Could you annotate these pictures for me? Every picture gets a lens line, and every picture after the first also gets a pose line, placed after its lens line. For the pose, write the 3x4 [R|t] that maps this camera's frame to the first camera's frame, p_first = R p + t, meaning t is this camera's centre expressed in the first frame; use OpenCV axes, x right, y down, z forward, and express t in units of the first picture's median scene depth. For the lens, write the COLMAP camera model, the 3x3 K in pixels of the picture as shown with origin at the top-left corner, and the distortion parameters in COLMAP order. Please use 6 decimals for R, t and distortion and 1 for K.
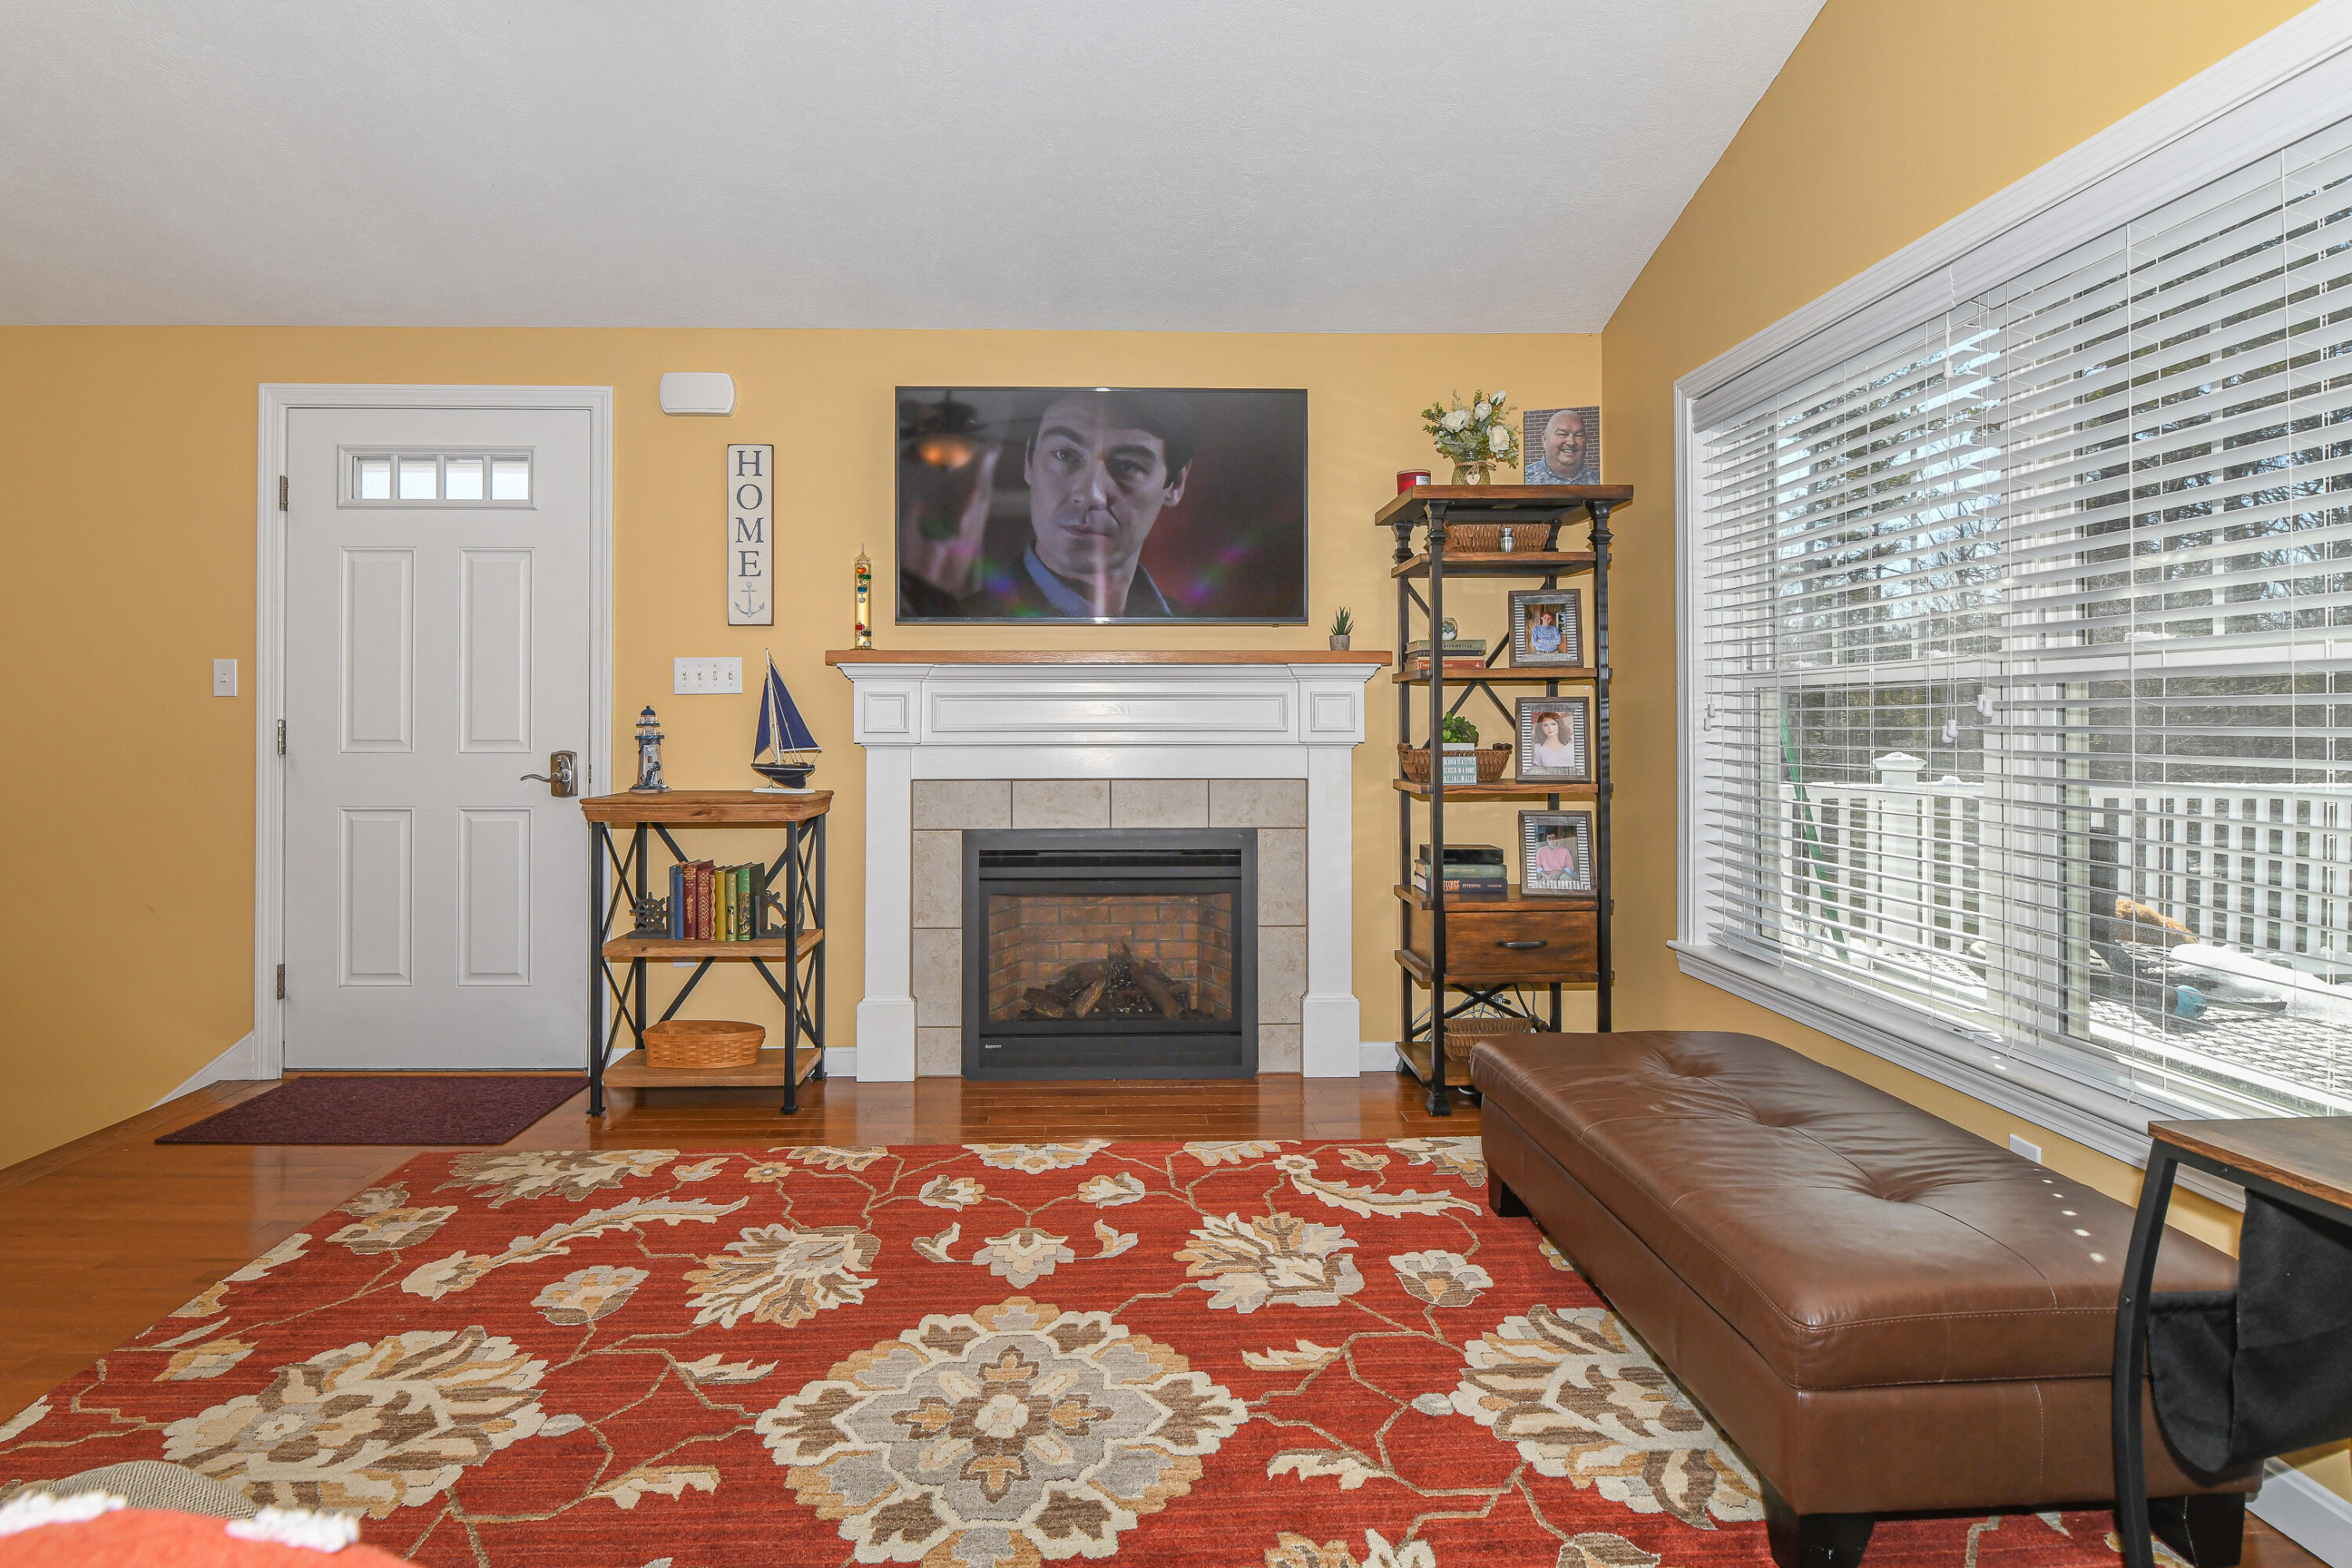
lens RADIAL K [[1209.5, 0, 1150.5], [0, 1209.5, 719.0], [0, 0, 1]] dist [-0.011544, -0.004753]
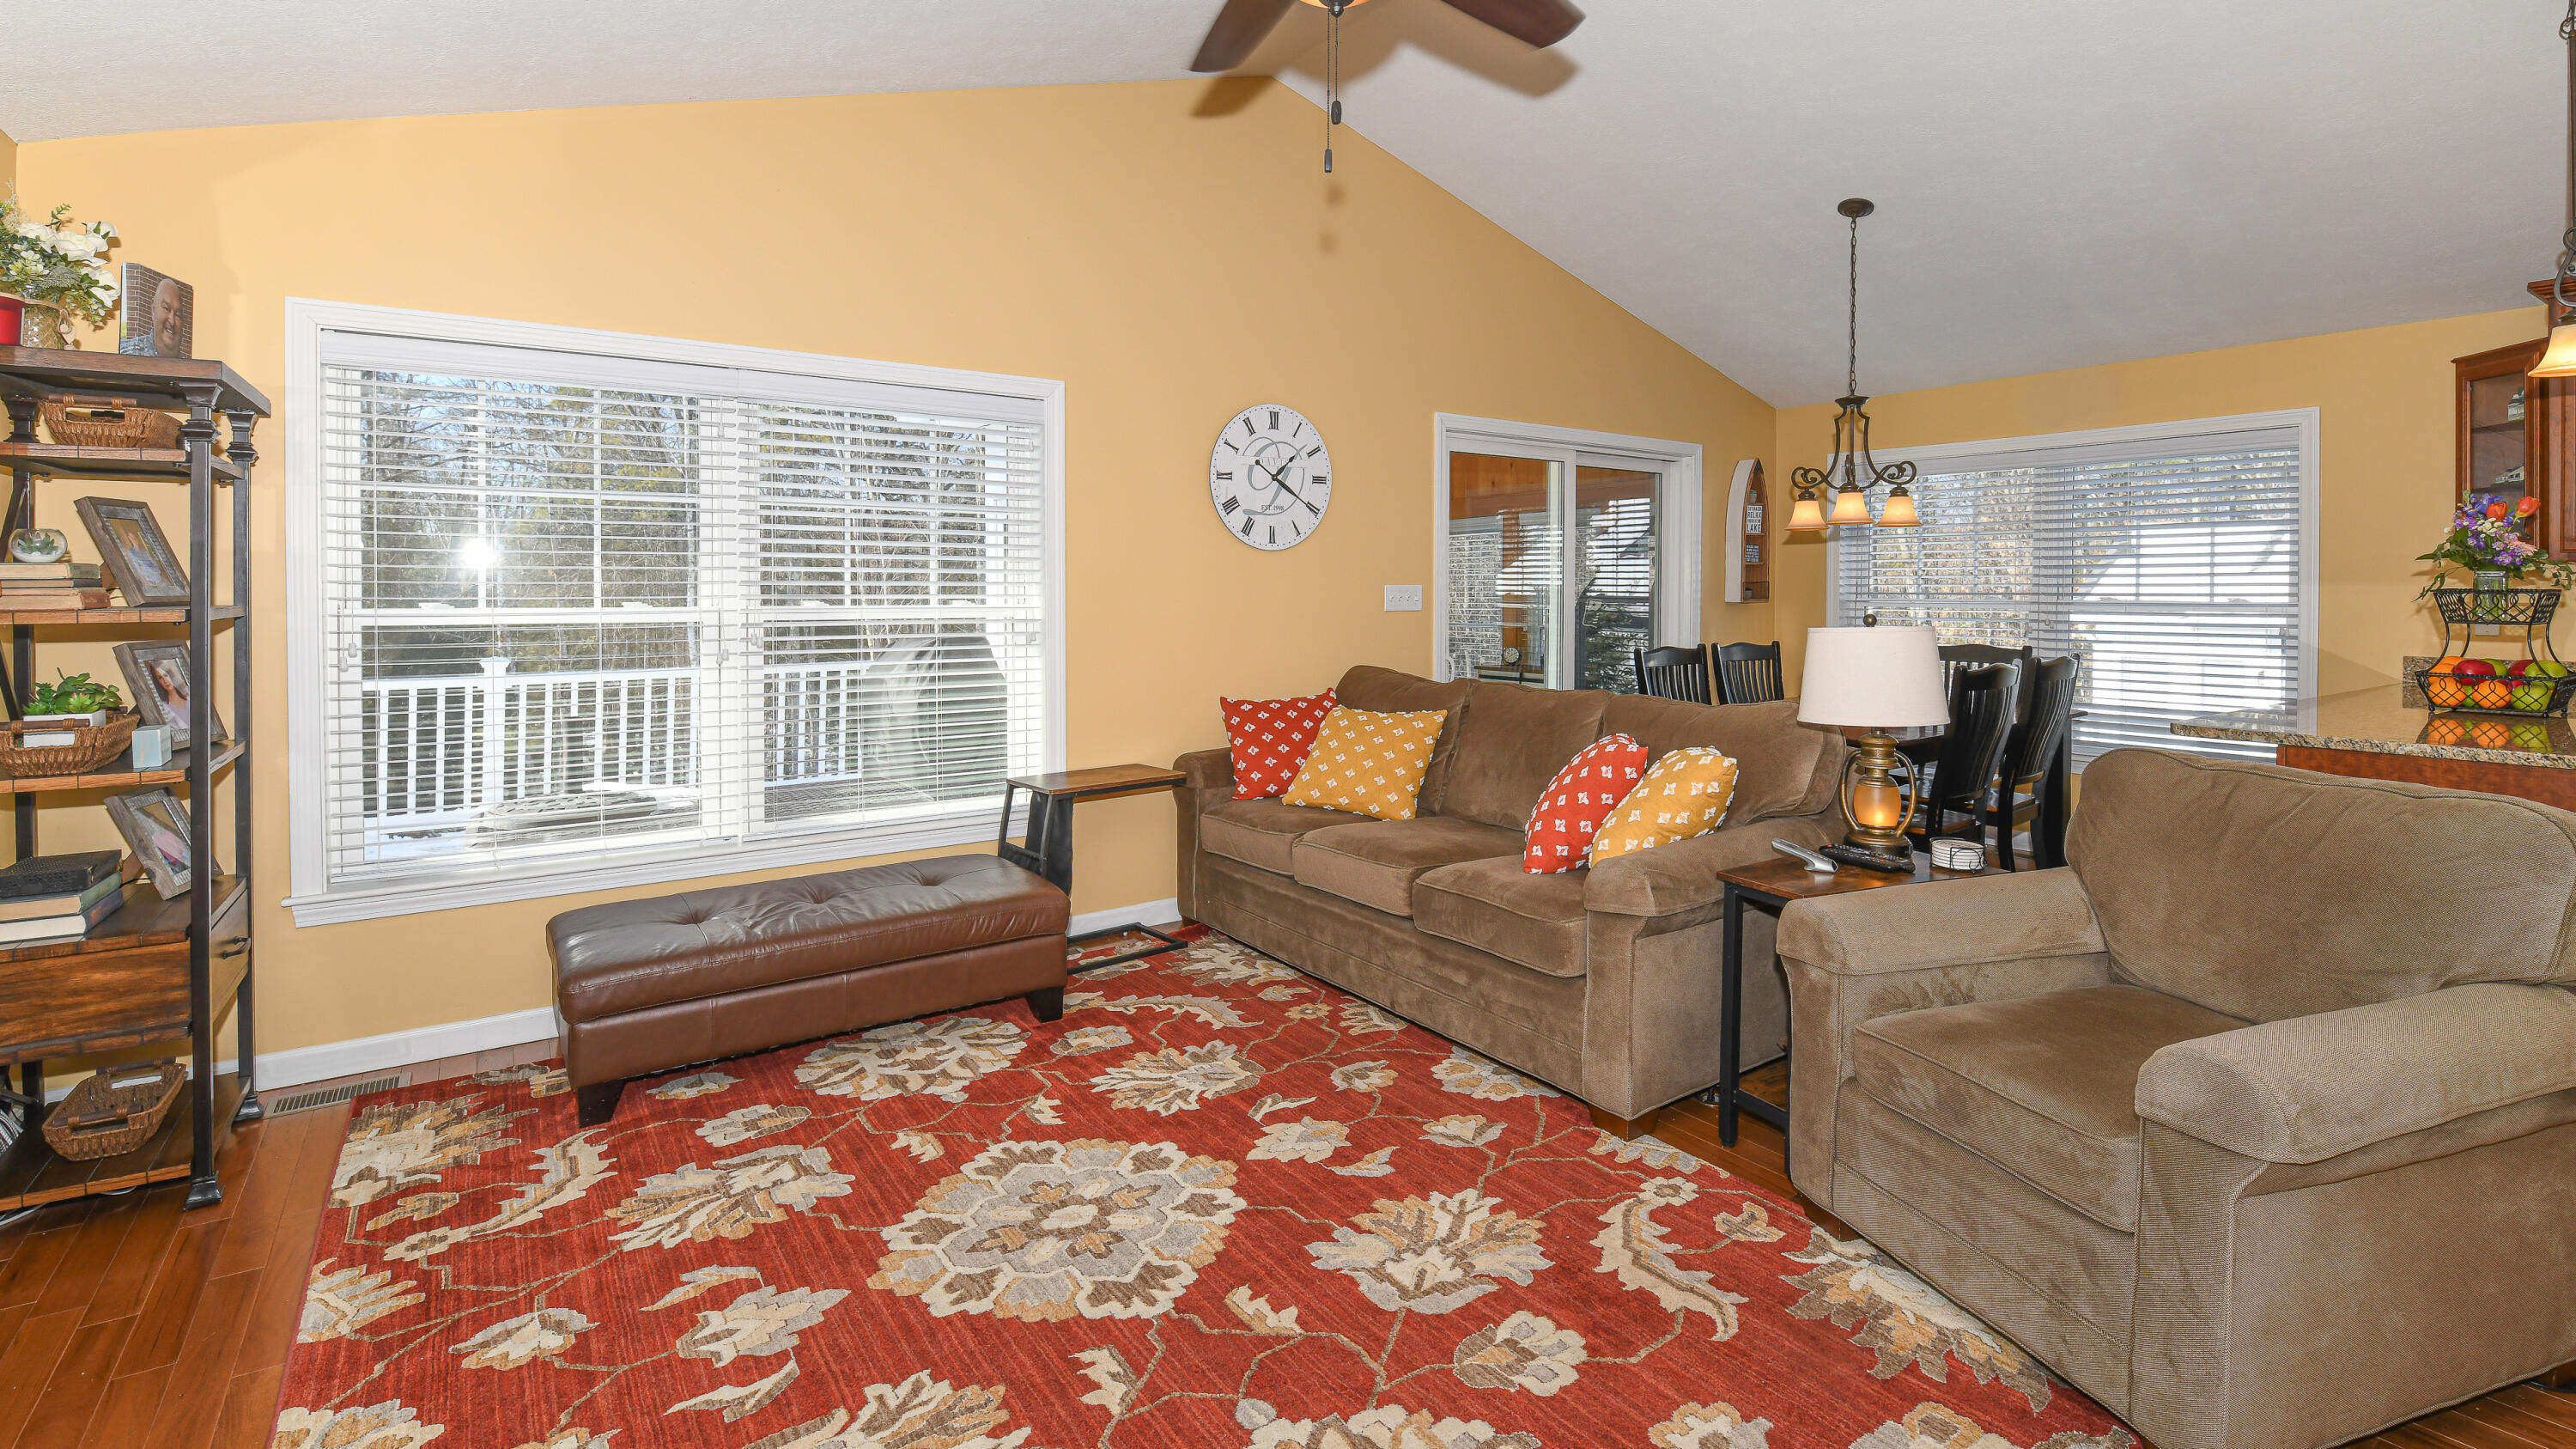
lens RADIAL K [[1161.6, 0, 1285.6], [0, 1161.6, 609.1], [0, 0, 1]] dist [-0.011014, -0.003389]
pose [[-0.535516, -0.014282, 0.844405, -0.994125], [-0.000159, 0.999859, 0.016810, -0.073893], [-0.844525, 0.008868, -0.535442, 1.130207]]
